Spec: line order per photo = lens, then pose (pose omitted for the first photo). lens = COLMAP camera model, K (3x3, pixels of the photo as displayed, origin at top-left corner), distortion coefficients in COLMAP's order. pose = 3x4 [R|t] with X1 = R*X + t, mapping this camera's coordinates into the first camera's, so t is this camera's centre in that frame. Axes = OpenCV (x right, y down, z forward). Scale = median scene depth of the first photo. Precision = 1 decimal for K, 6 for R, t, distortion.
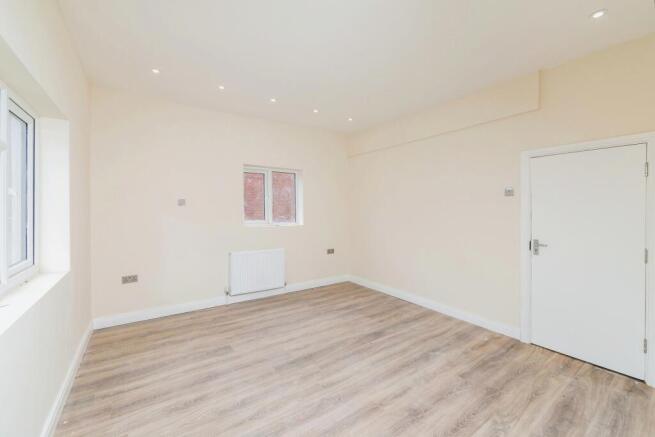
lens RADIAL K [[269.9, 0, 328.6], [0, 269.9, 213.9], [0, 0, 1]] dist [0.002410, -0.000161]
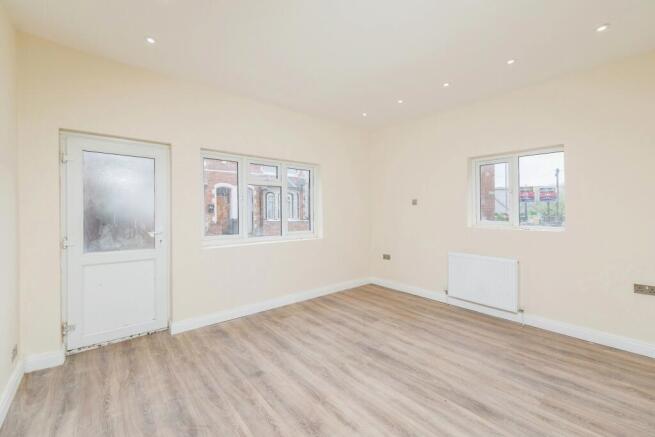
lens RADIAL K [[269.9, 0, 343.3], [0, 269.9, 211.5], [0, 0, 1]] dist [0.002410, -0.000161]
pose [[0.120471, -0.002486, -0.992714, 0.829218], [-0.014489, 0.999886, -0.004262, -0.015435], [0.992611, 0.014897, 0.120422, 0.630606]]
